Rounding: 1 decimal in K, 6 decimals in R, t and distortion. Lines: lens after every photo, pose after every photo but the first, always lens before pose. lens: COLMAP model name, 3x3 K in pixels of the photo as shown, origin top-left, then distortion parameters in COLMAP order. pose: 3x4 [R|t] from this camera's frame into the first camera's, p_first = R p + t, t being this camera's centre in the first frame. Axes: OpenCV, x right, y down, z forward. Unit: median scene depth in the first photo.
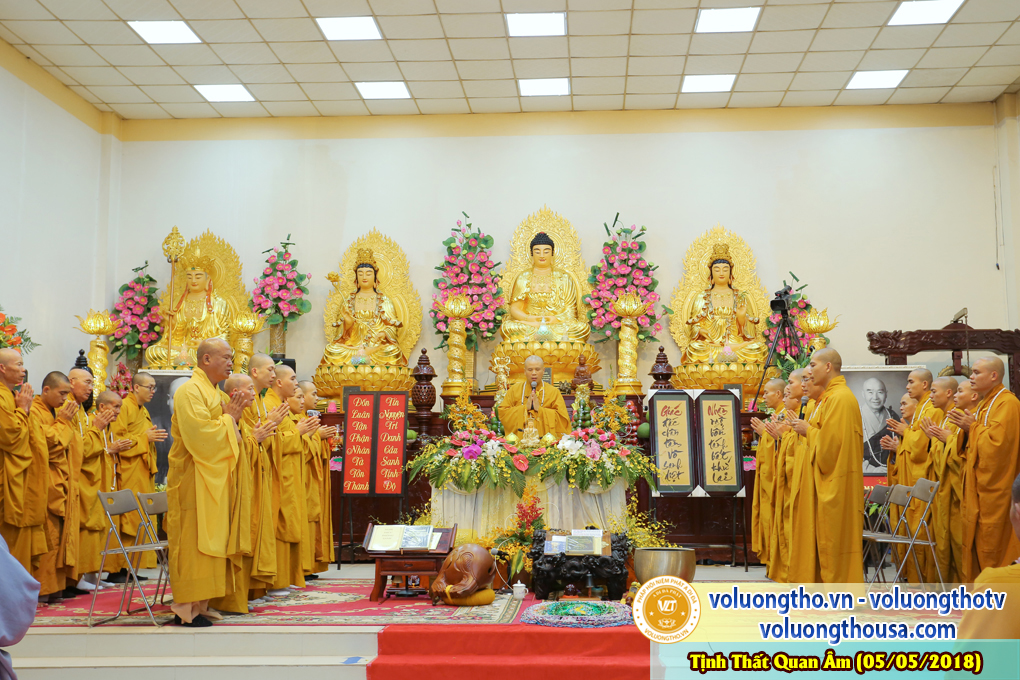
lens RADIAL K [[1191.0, 0, 509.6], [0, 1191.0, 375.9], [0, 0, 1]] dist [0.158087, 0.015901]
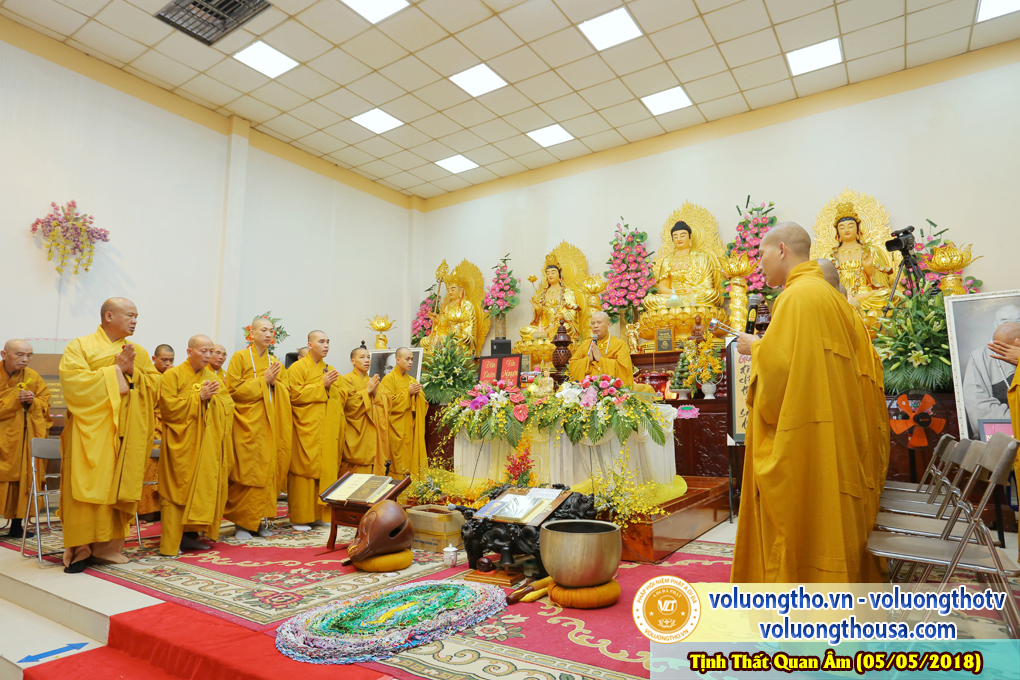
lens RADIAL K [[606.6, 0, 510.0], [0, 606.6, 340.0], [0, 0, 1]] dist [0.003323, 0.003598]
pose [[0.872621, -0.068369, -0.483588, 0.168678], [0.045568, 0.997231, -0.058761, 0.029162], [0.486267, 0.029240, 0.873321, 0.386349]]
